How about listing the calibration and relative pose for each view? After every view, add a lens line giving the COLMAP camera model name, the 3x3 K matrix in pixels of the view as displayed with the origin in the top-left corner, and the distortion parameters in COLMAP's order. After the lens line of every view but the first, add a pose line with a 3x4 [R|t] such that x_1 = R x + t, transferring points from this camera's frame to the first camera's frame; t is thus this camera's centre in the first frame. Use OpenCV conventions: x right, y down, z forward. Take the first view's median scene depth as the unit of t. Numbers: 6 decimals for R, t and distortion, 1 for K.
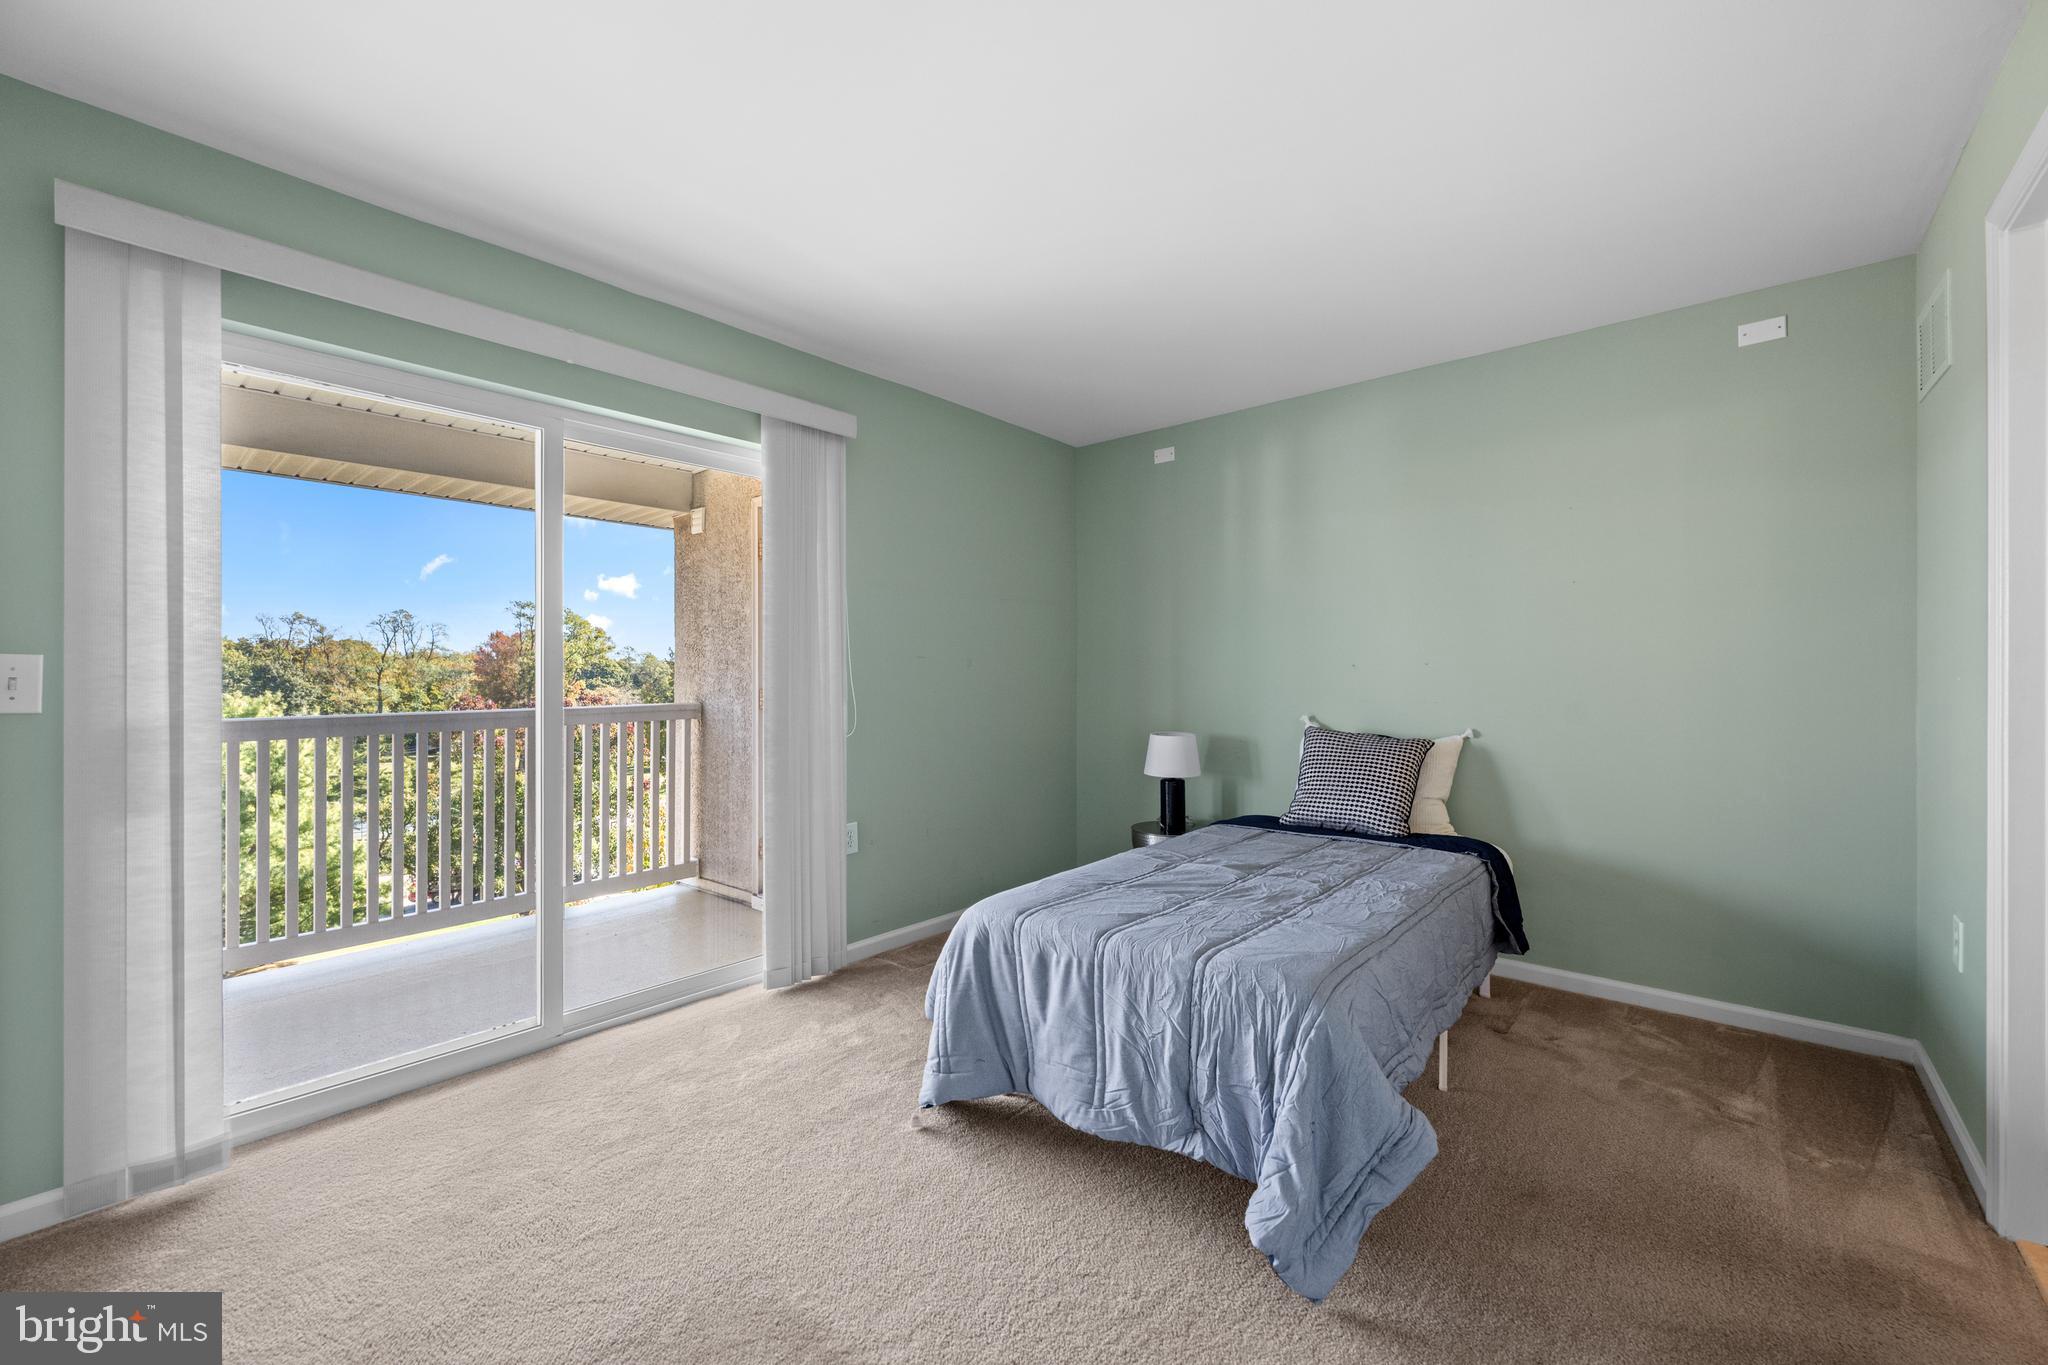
lens RADIAL K [[820.3, 0, 1026.7], [0, 820.3, 678.7], [0, 0, 1]] dist [-0.000147, -0.000228]
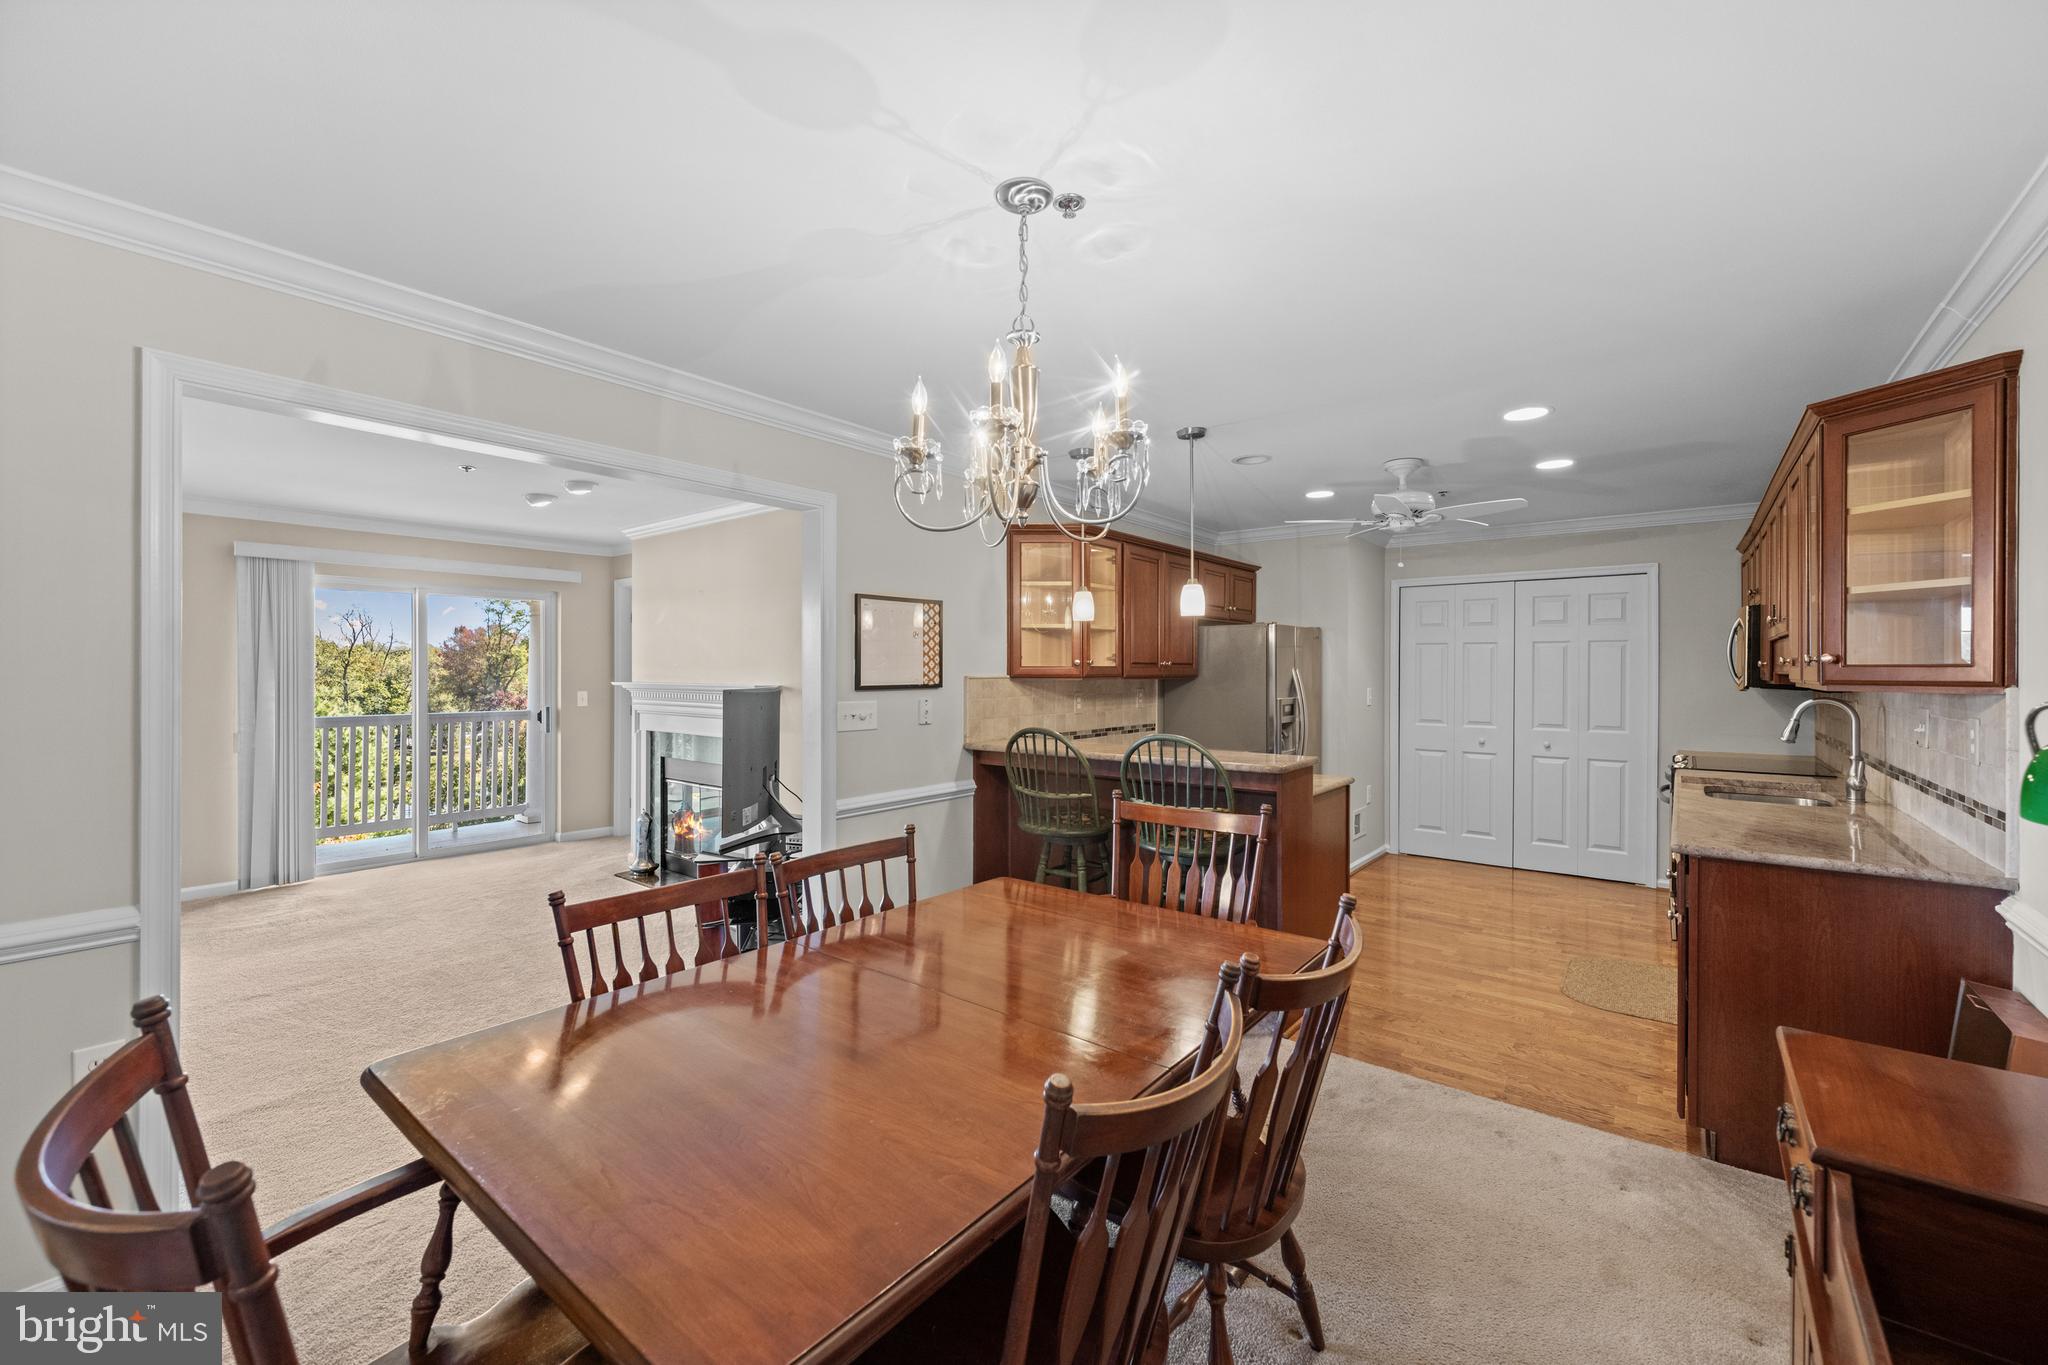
lens RADIAL K [[820.3, 0, 1019.9], [0, 820.3, 675.4], [0, 0, 1]] dist [-0.000147, -0.000228]
pose [[0.999223, 0.001743, 0.039378, 0.006933], [-0.001859, 0.999994, 0.002896, -0.006105], [-0.039373, -0.002966, 0.999220, -0.184815]]
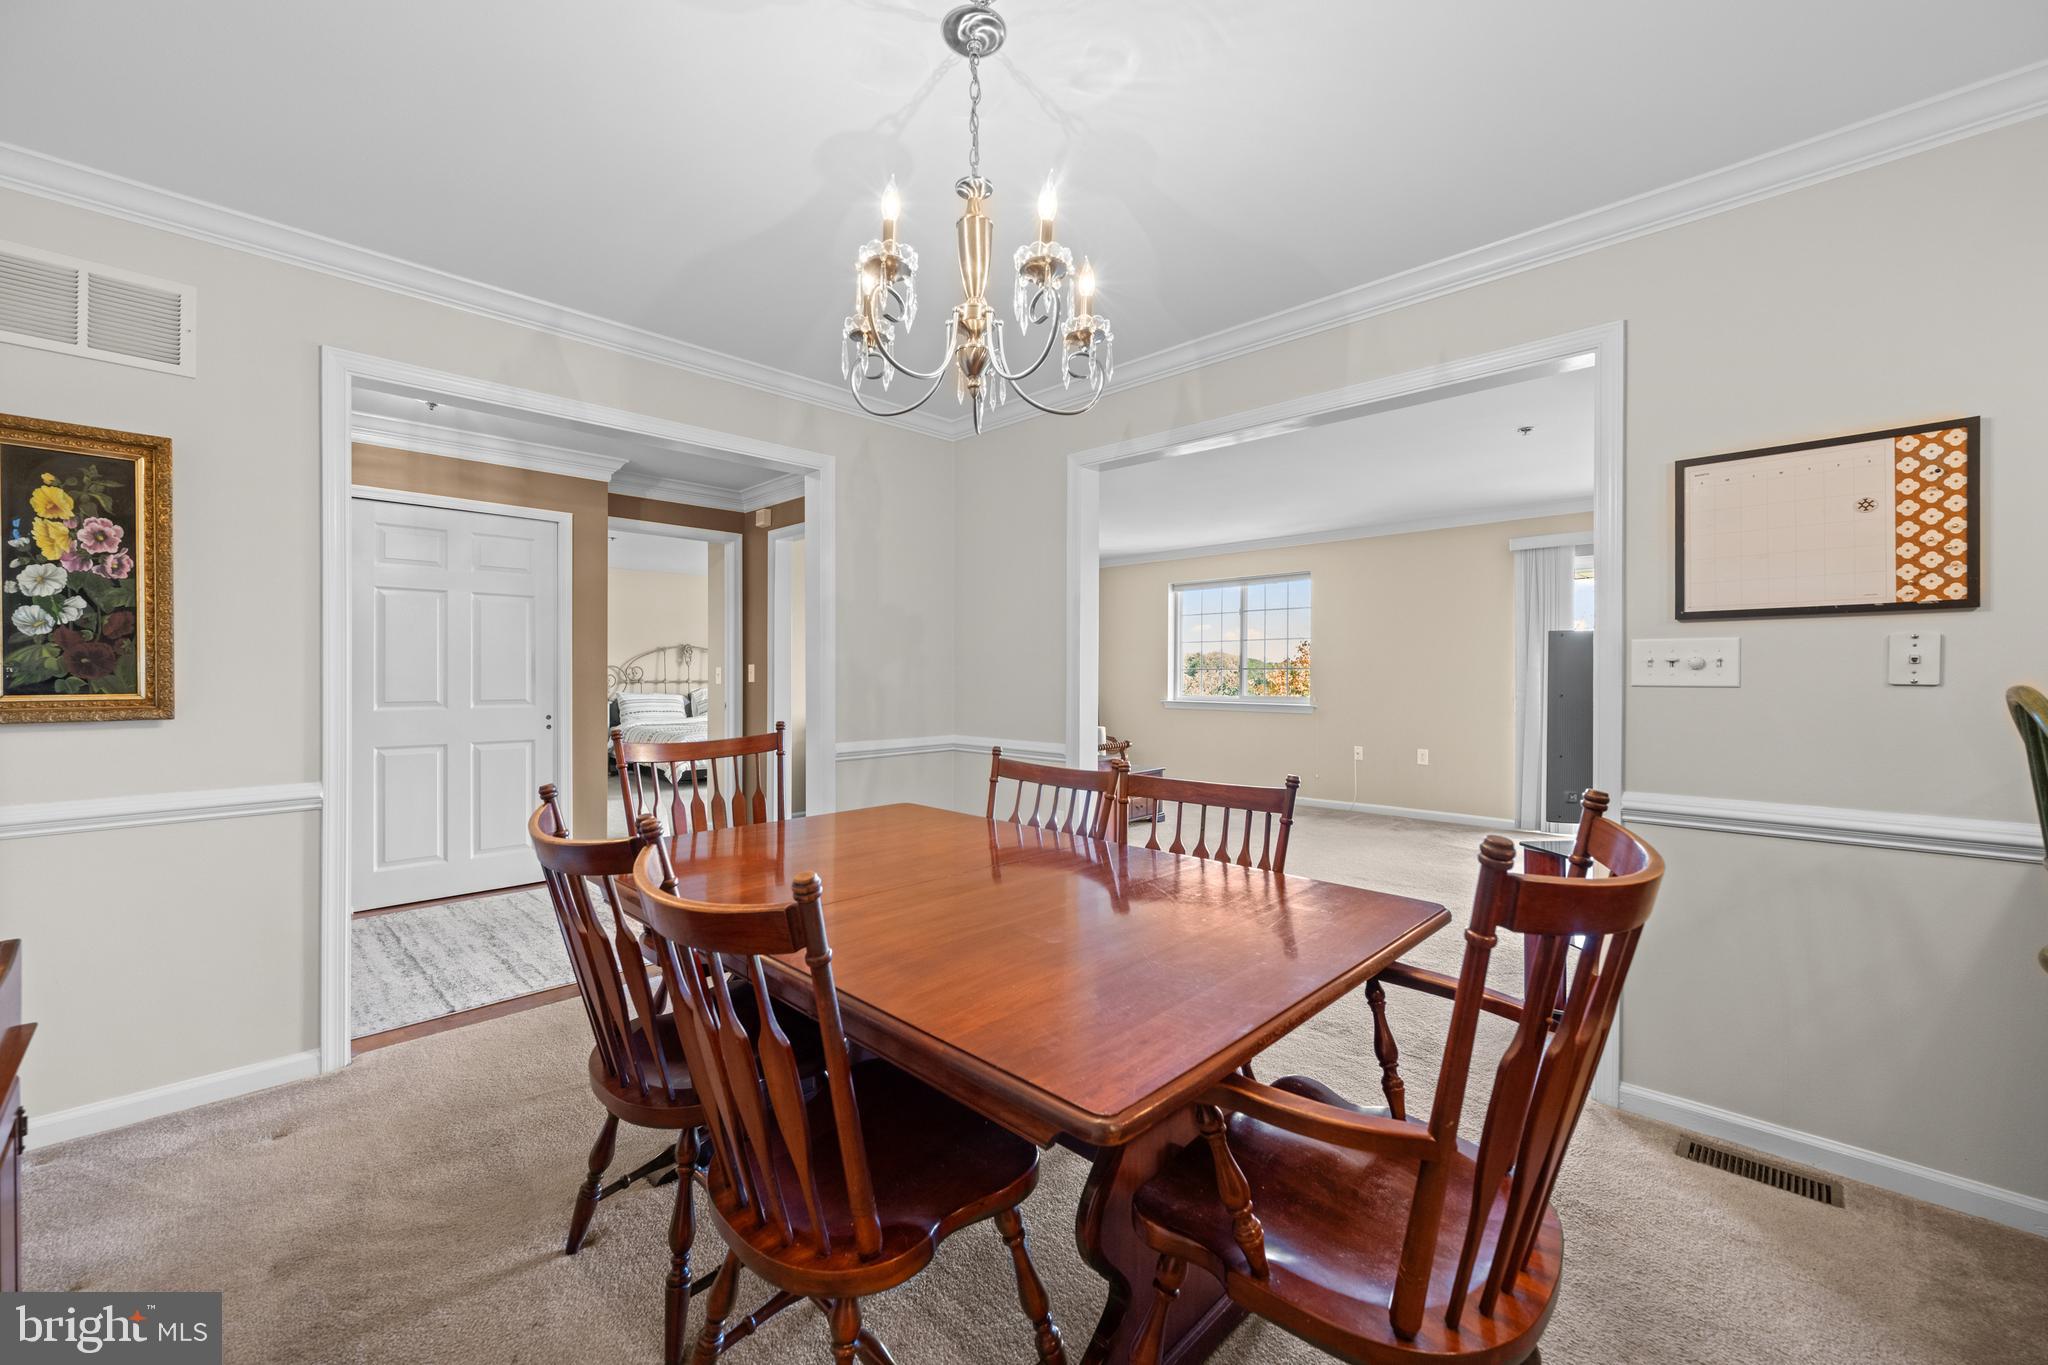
lens RADIAL K [[820.3, 0, 1014.1], [0, 820.3, 672.1], [0, 0, 1]] dist [-0.000147, -0.000228]
pose [[-0.060580, -0.002453, -0.998160, 0.058307], [-0.005749, 0.999981, -0.002109, 0.000824], [0.998147, 0.005611, -0.060593, -0.125145]]
